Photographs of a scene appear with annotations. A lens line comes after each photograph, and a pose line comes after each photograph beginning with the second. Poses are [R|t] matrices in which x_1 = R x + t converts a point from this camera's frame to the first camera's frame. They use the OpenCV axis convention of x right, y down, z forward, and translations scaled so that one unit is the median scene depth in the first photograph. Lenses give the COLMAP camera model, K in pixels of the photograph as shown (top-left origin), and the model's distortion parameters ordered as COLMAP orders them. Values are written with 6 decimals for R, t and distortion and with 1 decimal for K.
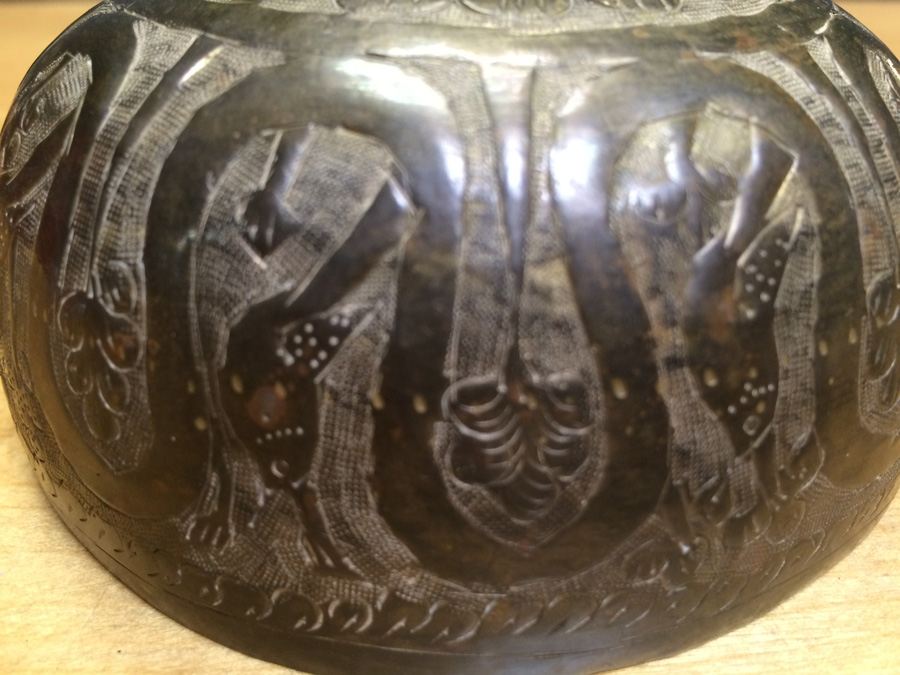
lens RADIAL K [[768.3, 0, 450.0], [0, 768.3, 337.5], [0, 0, 1]] dist [0.063015, -0.126667]
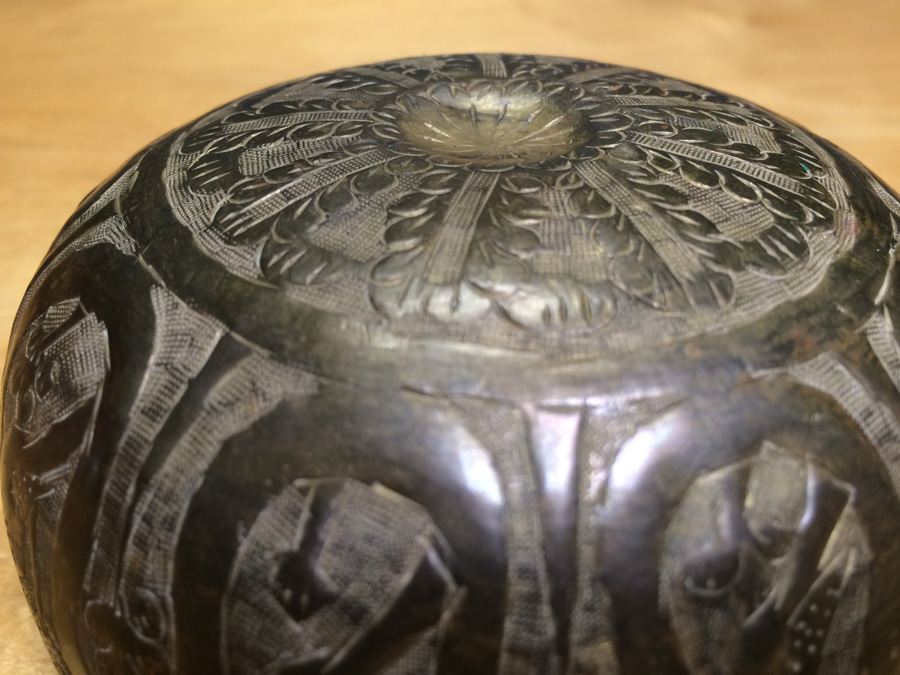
lens RADIAL K [[768.3, 0, 450.0], [0, 768.3, 337.5], [0, 0, 1]] dist [0.063015, -0.126667]
pose [[0.999930, 0.011789, -0.001402, -0.050071], [-0.011594, 0.995057, 0.098626, -0.512353], [0.002558, -0.098603, 0.995124, 0.067254]]
